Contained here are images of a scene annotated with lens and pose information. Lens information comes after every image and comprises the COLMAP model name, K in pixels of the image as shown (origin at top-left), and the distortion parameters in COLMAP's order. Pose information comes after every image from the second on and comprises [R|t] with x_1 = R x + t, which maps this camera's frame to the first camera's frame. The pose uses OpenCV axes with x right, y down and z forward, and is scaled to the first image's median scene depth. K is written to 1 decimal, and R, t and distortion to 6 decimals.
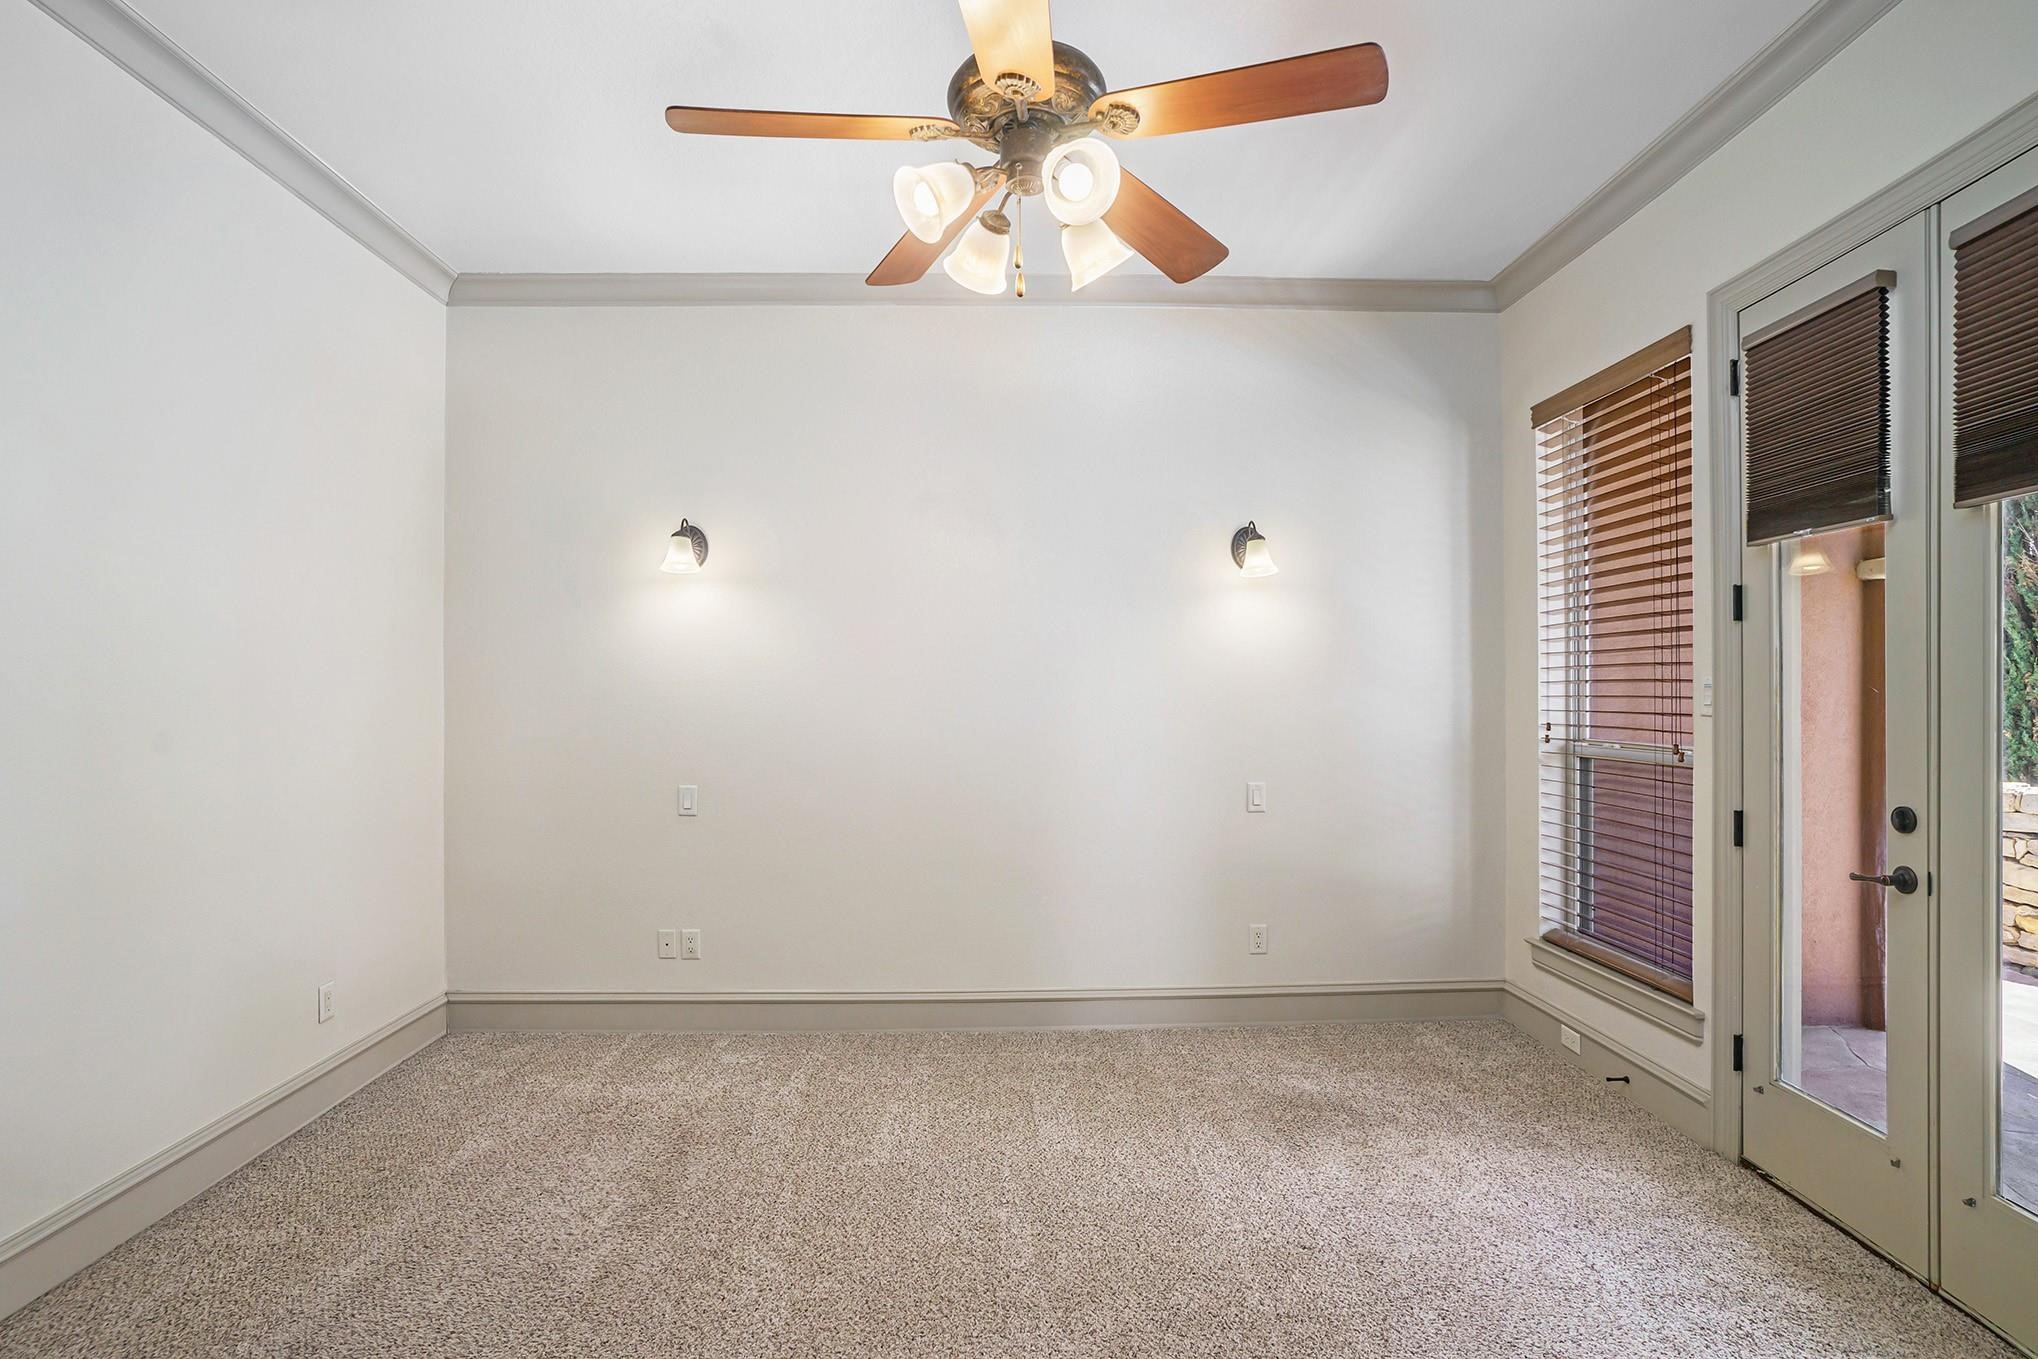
lens RADIAL K [[1034.7, 0, 1020.1], [0, 1034.7, 700.5], [0, 0, 1]] dist [-0.086506, 0.063262]
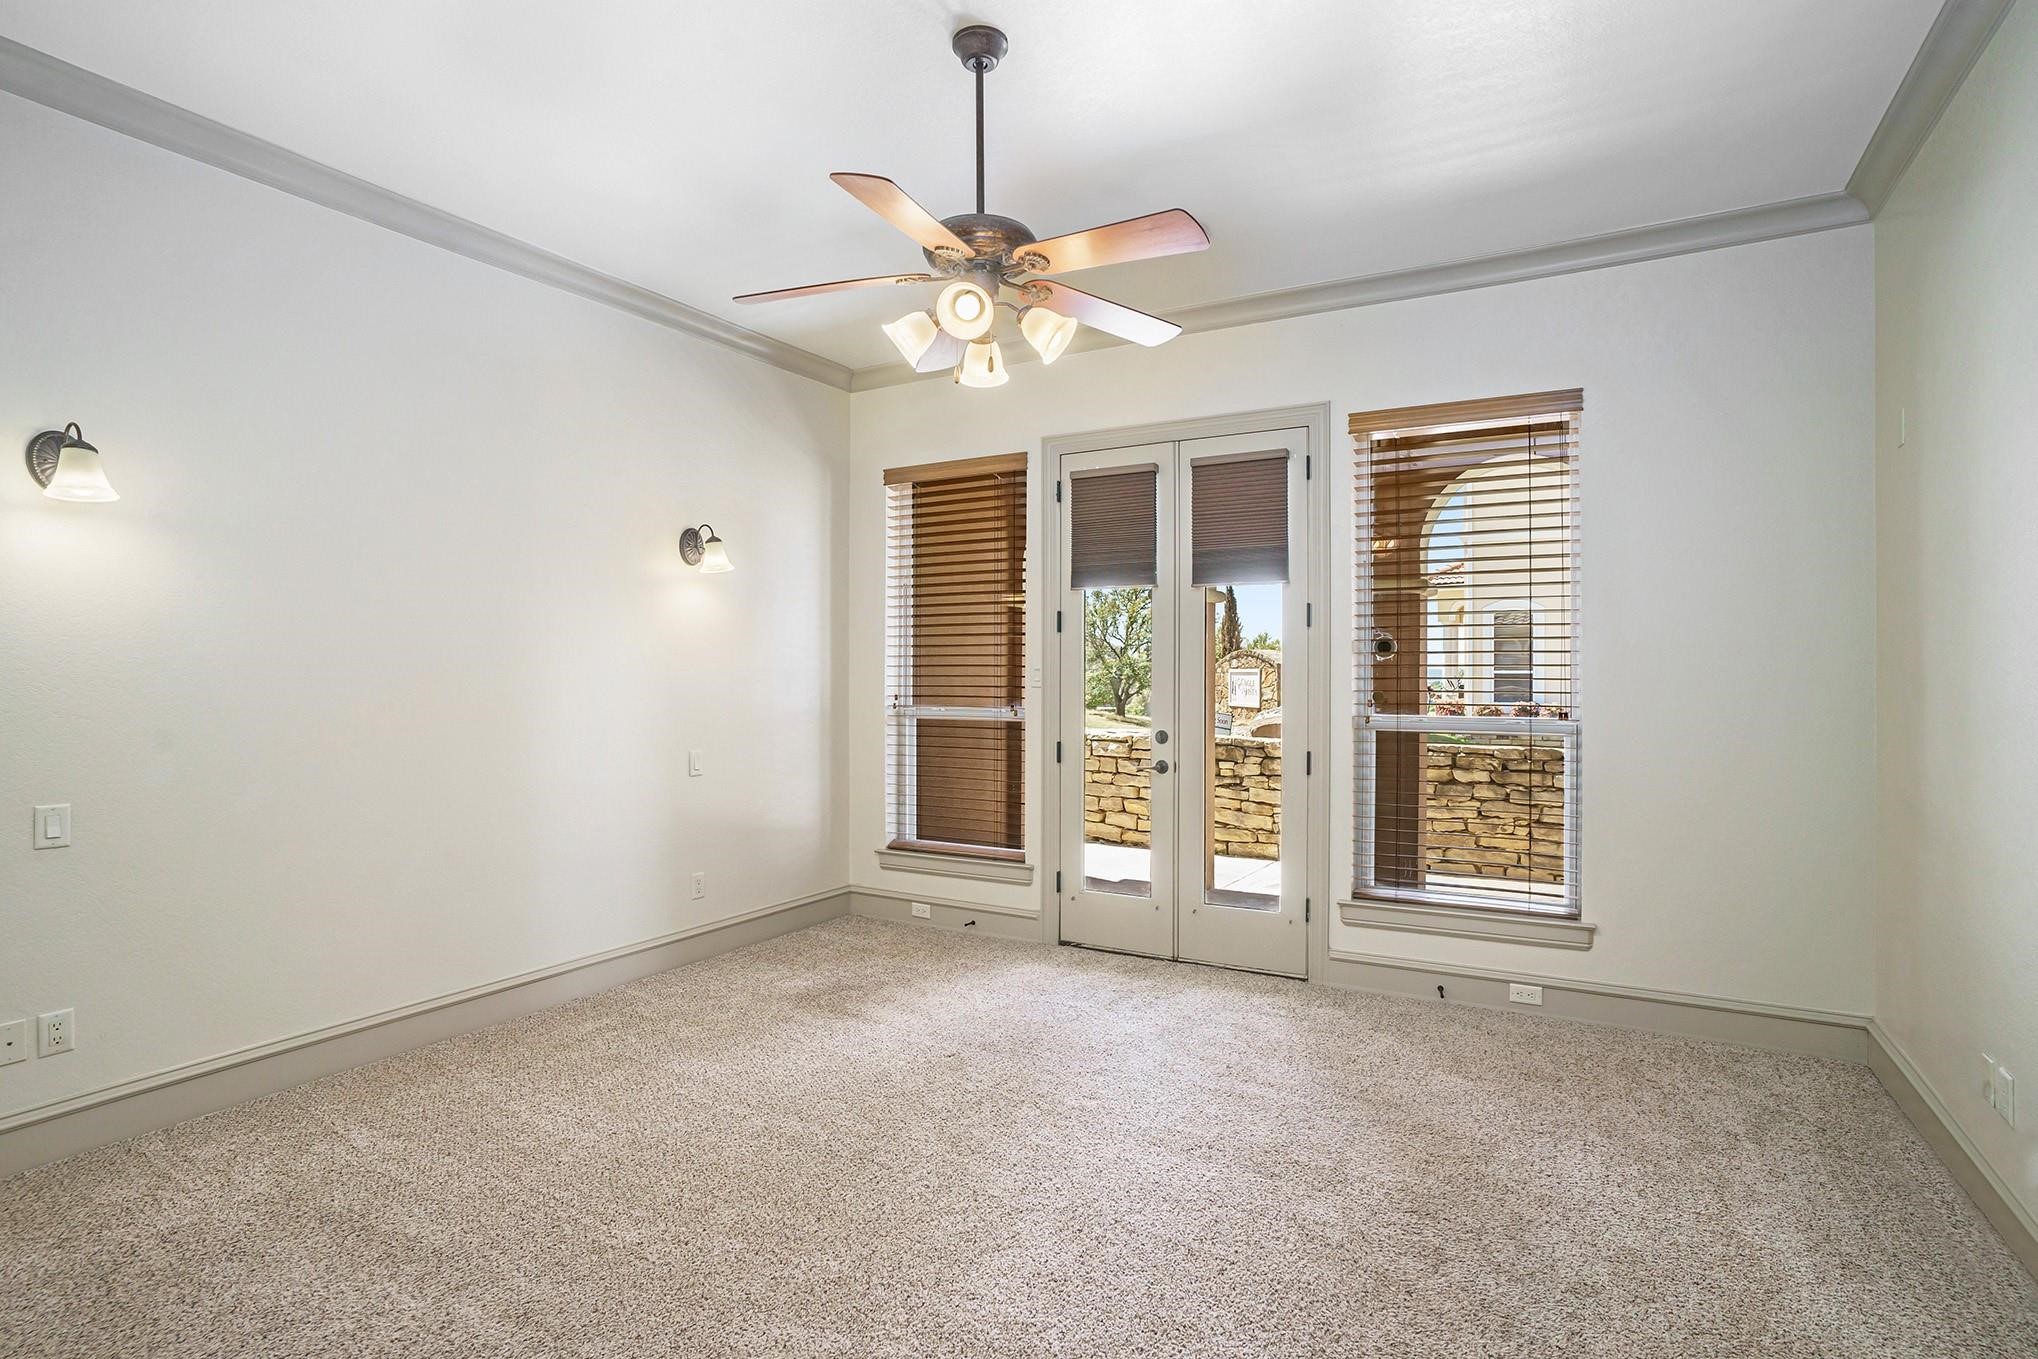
lens RADIAL K [[1021.6, 0, 1019.0], [0, 1021.6, 679.5], [0, 0, 1]] dist [-0.081777, 0.032662]
pose [[0.522545, -0.004279, 0.852601, -0.629246], [0.003746, 0.999989, 0.002723, -0.002105], [-0.852604, 0.001771, 0.522555, 0.108428]]
